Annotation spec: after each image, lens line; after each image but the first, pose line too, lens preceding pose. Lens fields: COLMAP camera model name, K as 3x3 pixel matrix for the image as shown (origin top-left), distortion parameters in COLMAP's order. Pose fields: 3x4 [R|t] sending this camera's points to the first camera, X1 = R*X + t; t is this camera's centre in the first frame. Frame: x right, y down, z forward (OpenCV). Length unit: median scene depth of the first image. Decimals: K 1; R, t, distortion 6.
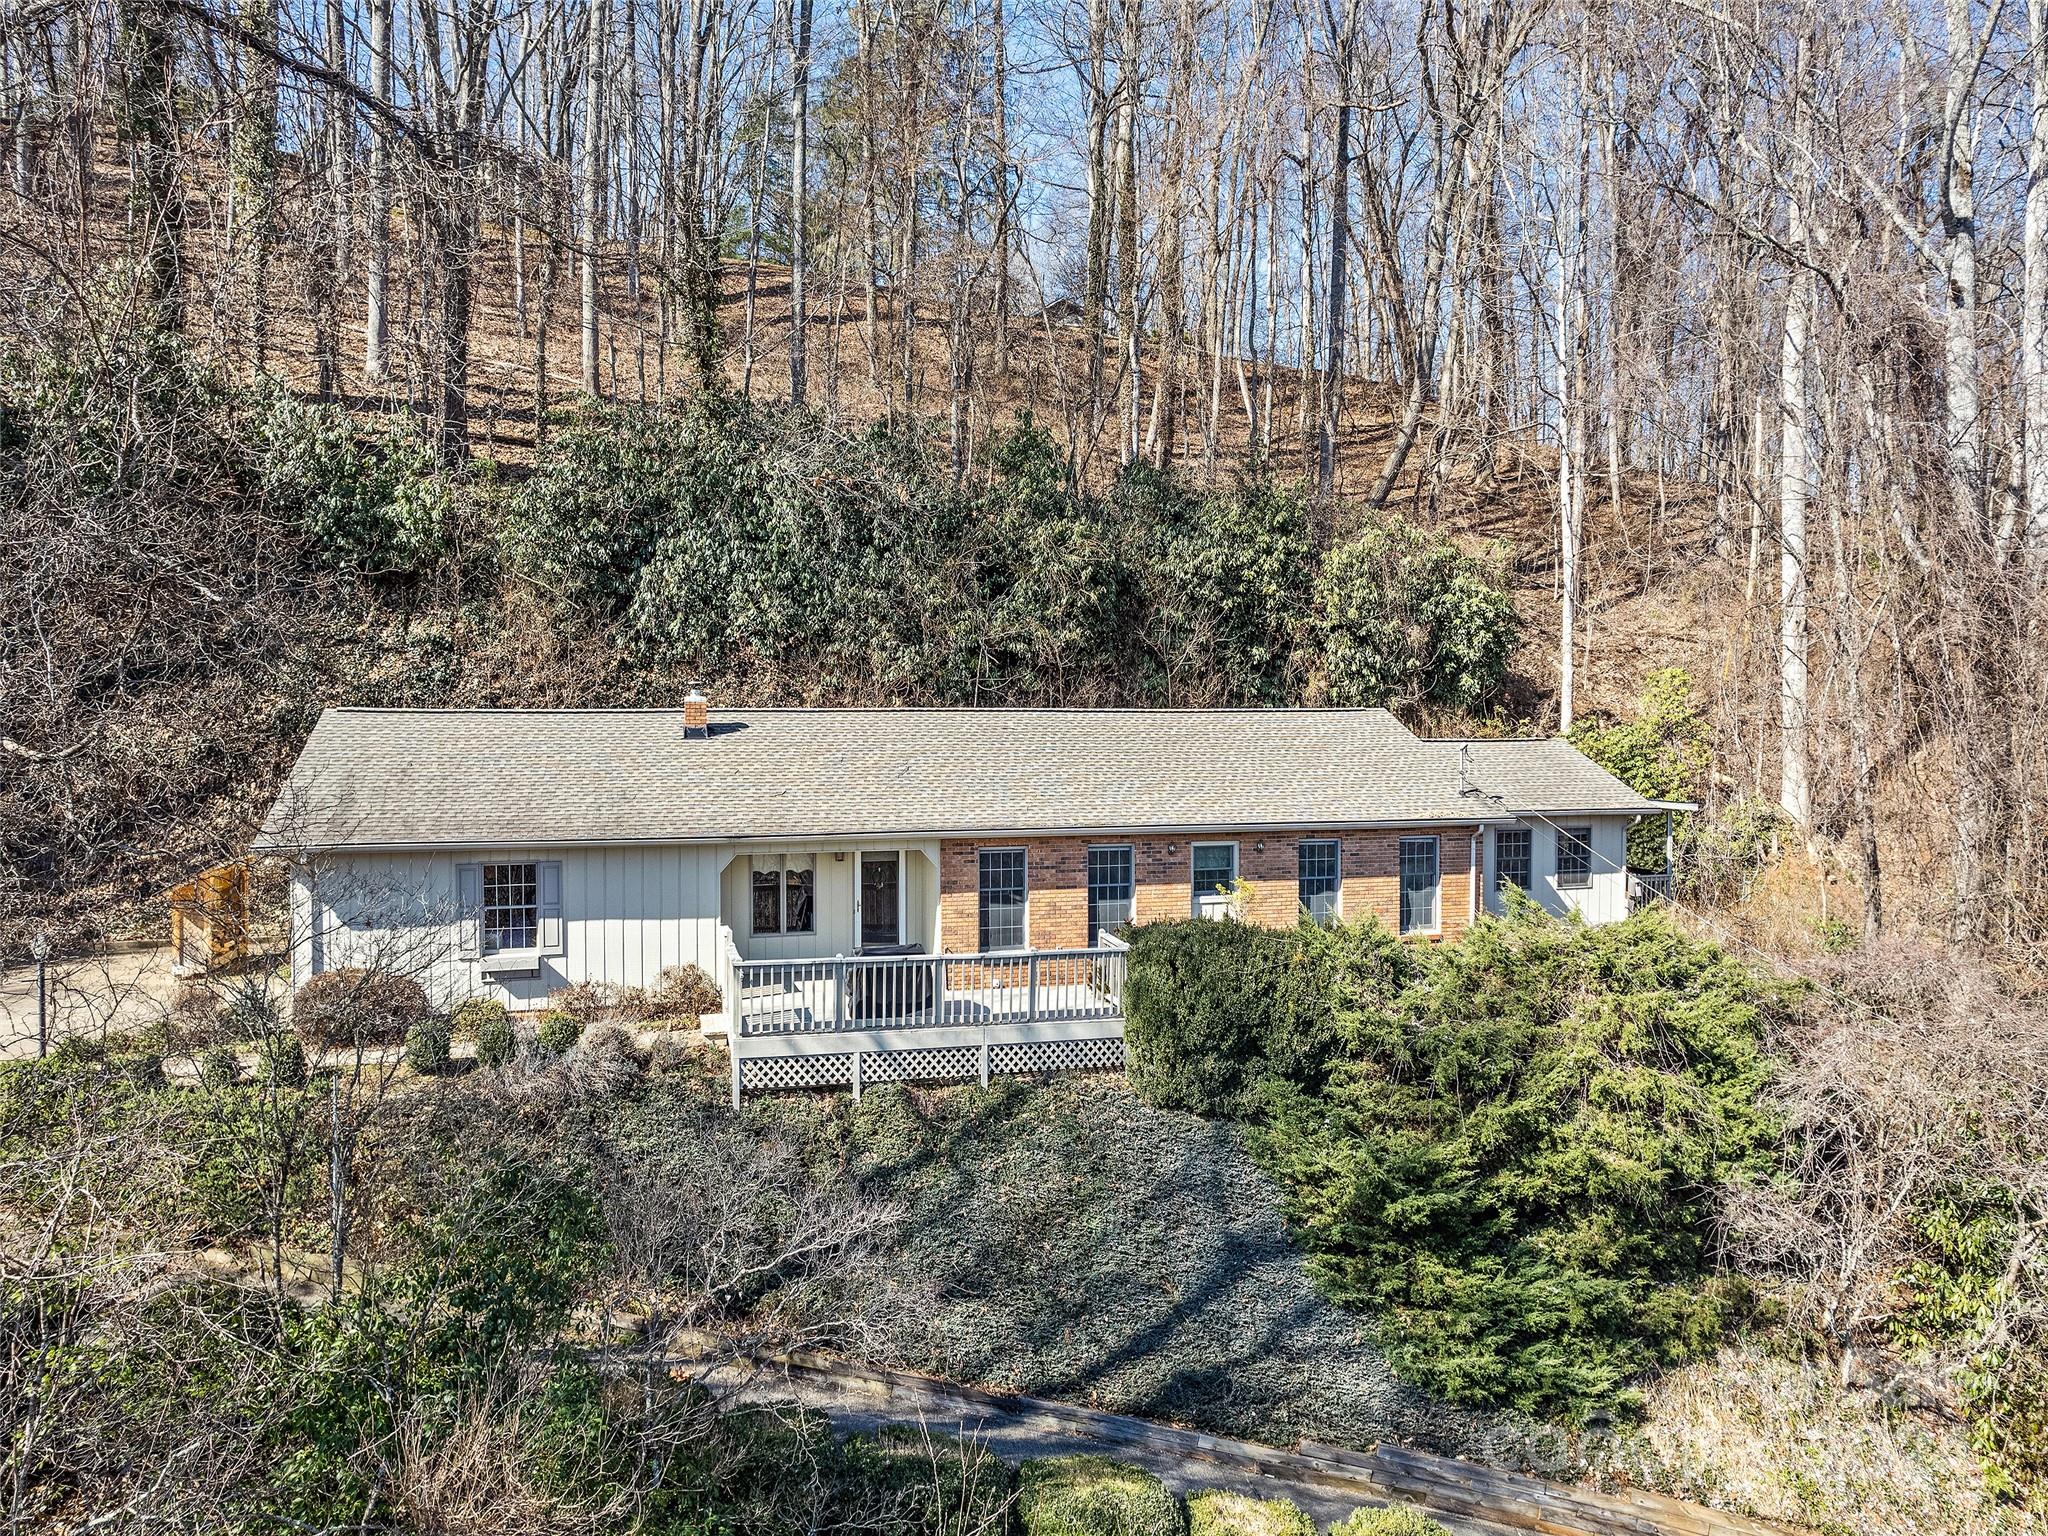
lens RADIAL K [[1315.8, 0, 1031.8], [0, 1315.8, 739.6], [0, 0, 1]] dist [-0.065663, 0.041163]
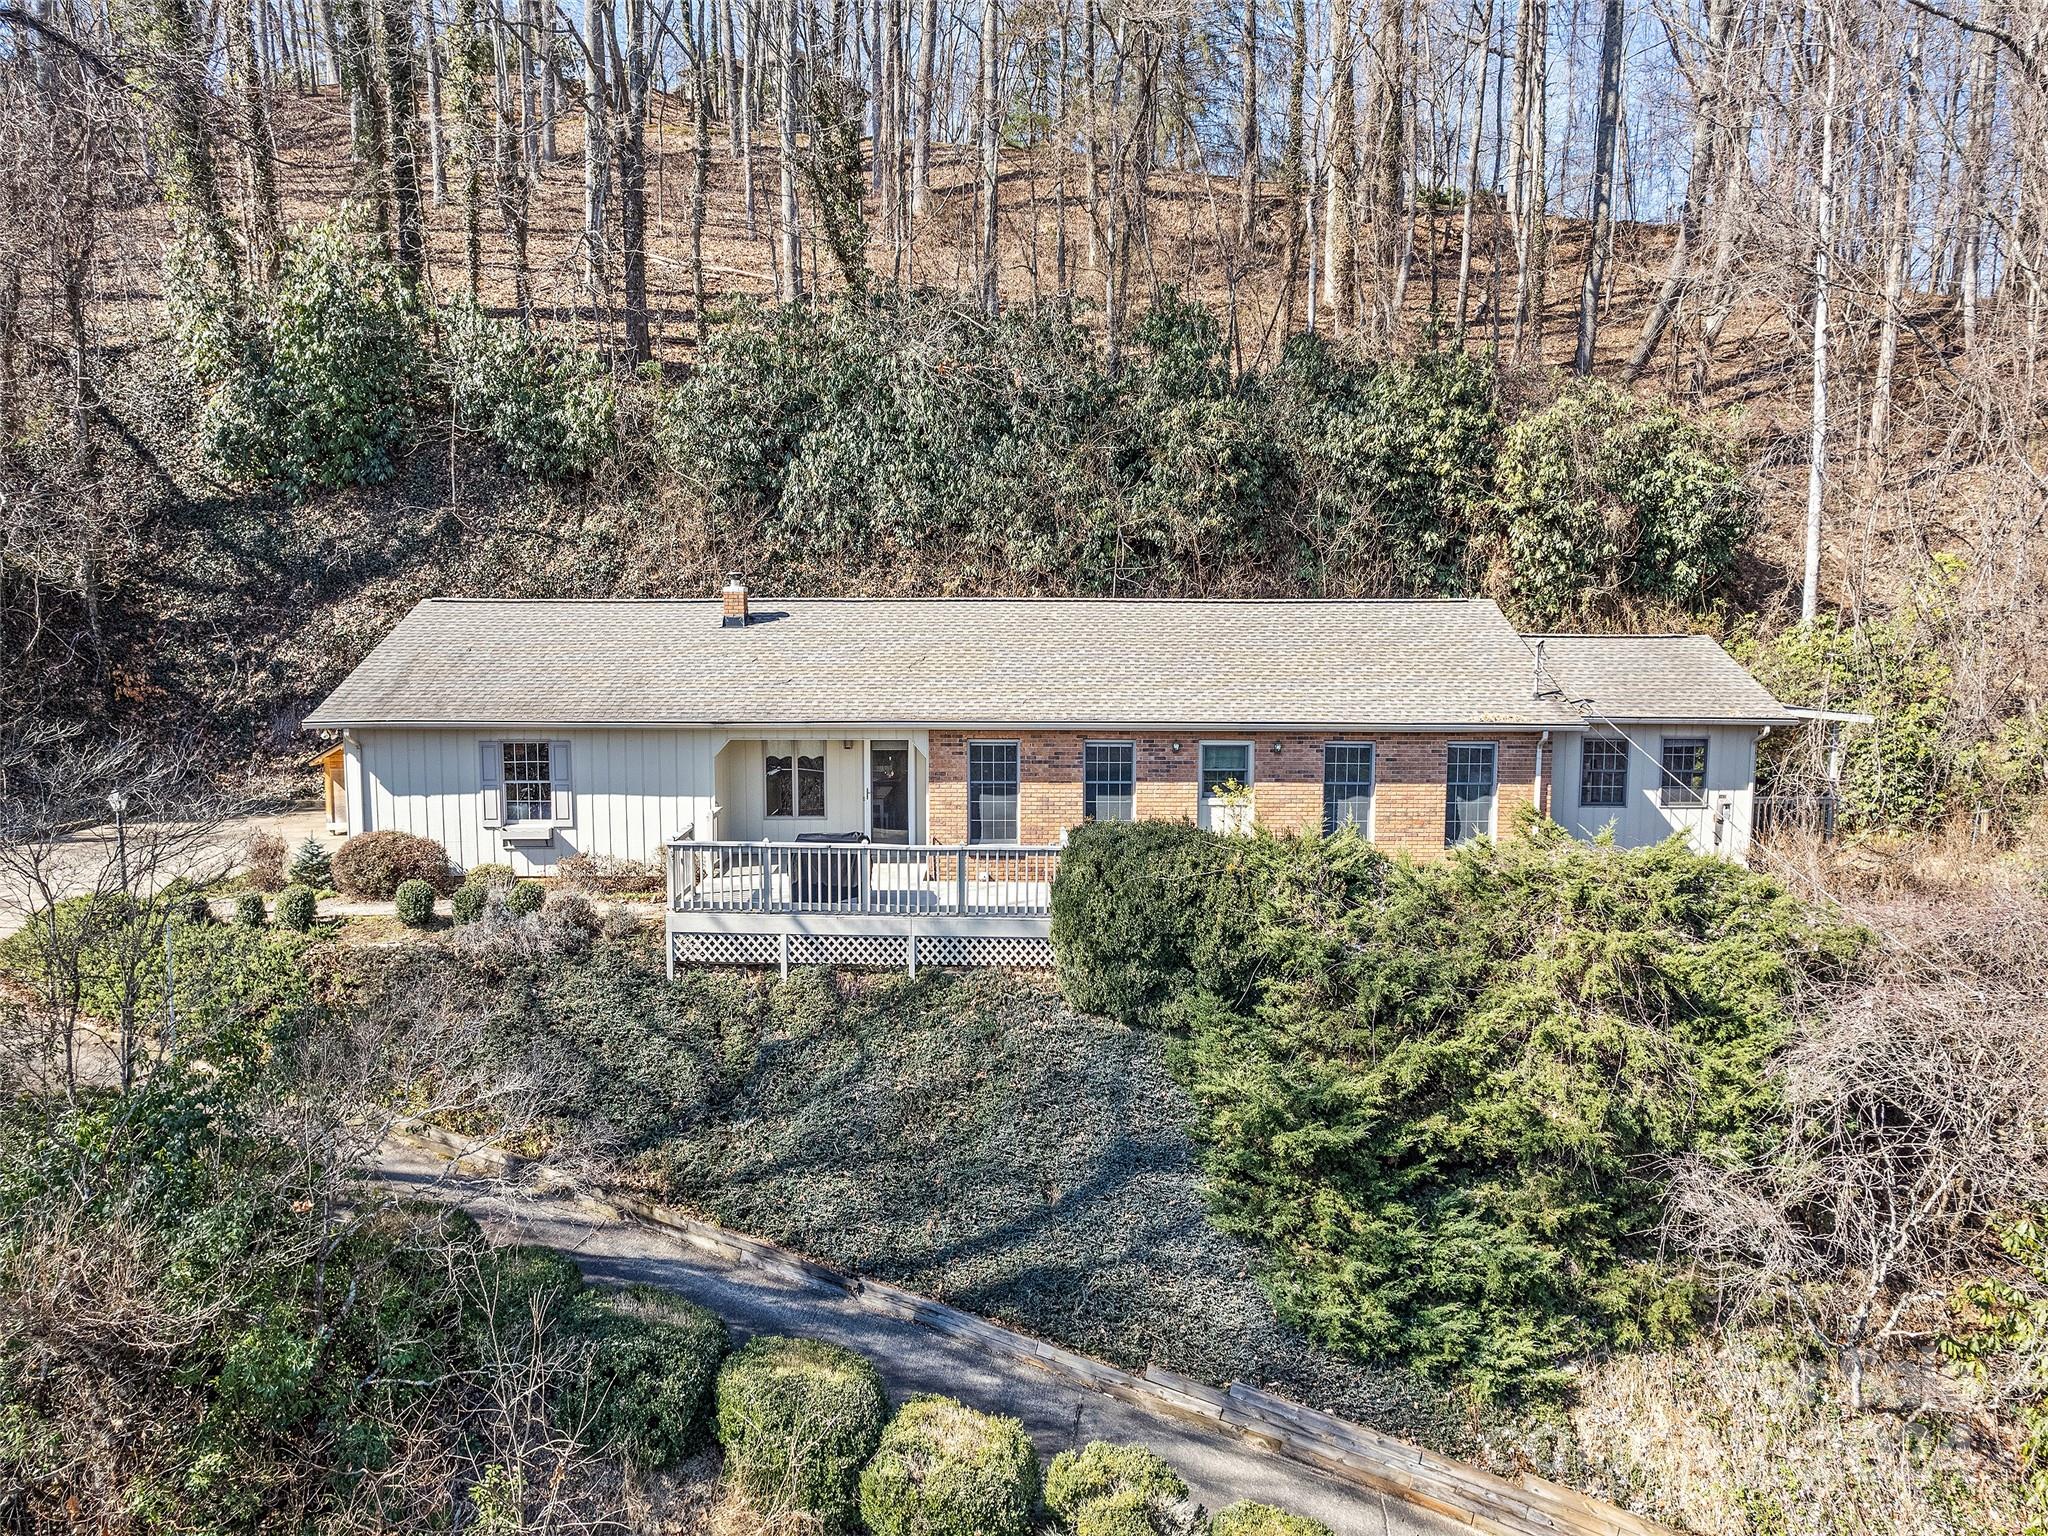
lens RADIAL K [[1315.8, 0, 1031.8], [0, 1315.8, 739.6], [0, 0, 1]] dist [-0.065663, 0.041163]
pose [[0.963240, 0.029343, -0.267034, 0.268194], [-0.007256, 0.996496, 0.083326, -0.000312], [0.268544, -0.078325, 0.960078, 0.063264]]
